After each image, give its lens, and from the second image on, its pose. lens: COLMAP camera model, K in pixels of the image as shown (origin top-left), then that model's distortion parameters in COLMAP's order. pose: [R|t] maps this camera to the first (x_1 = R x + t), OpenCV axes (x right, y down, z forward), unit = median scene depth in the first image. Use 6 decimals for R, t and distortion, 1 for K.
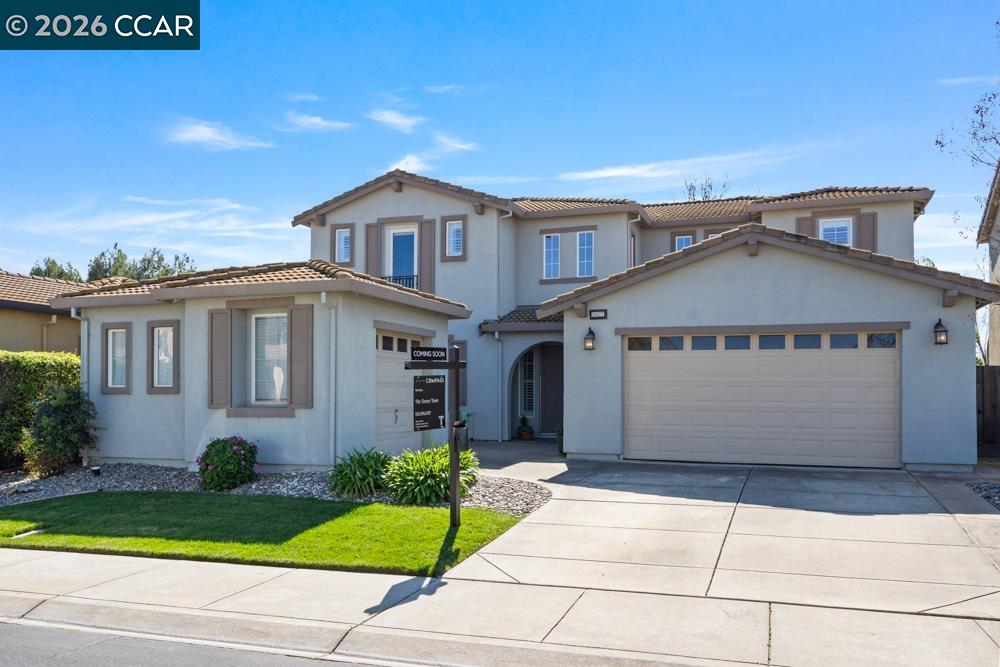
lens RADIAL K [[819.2, 0, 500.0], [0, 819.2, 333.5], [0, 0, 1]] dist [-0.000189, 0.001283]
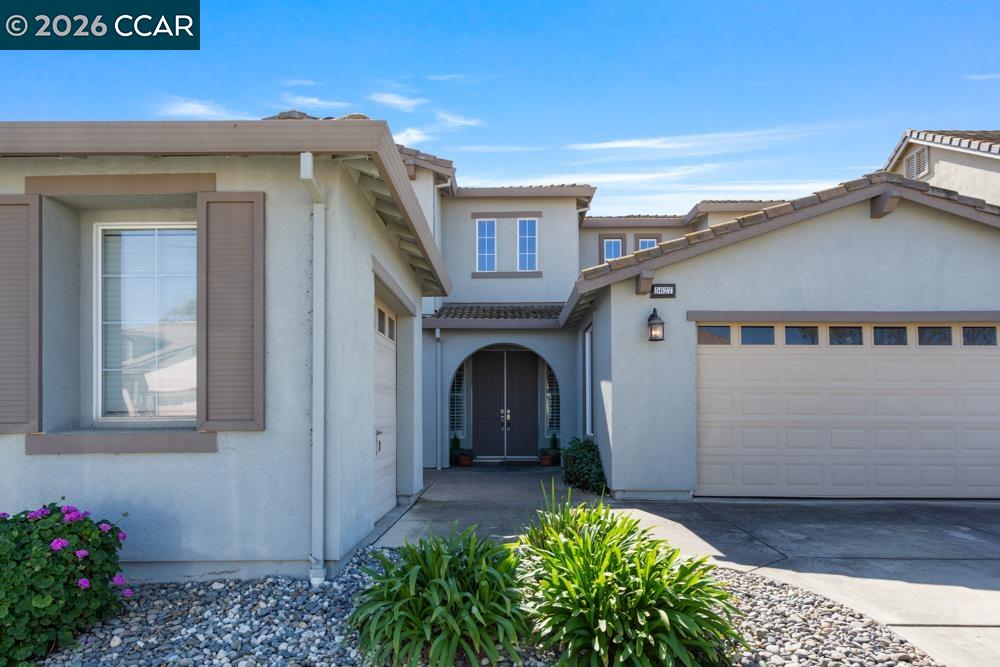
lens RADIAL K [[618.0, 0, 495.2], [0, 618.0, 385.0], [0, 0, 1]] dist [-0.000111, -0.000742]
pose [[0.942843, 0.012991, 0.332983, -0.196642], [-0.020708, 0.999593, 0.019637, 0.051396], [-0.332593, -0.025410, 0.942728, 0.574966]]
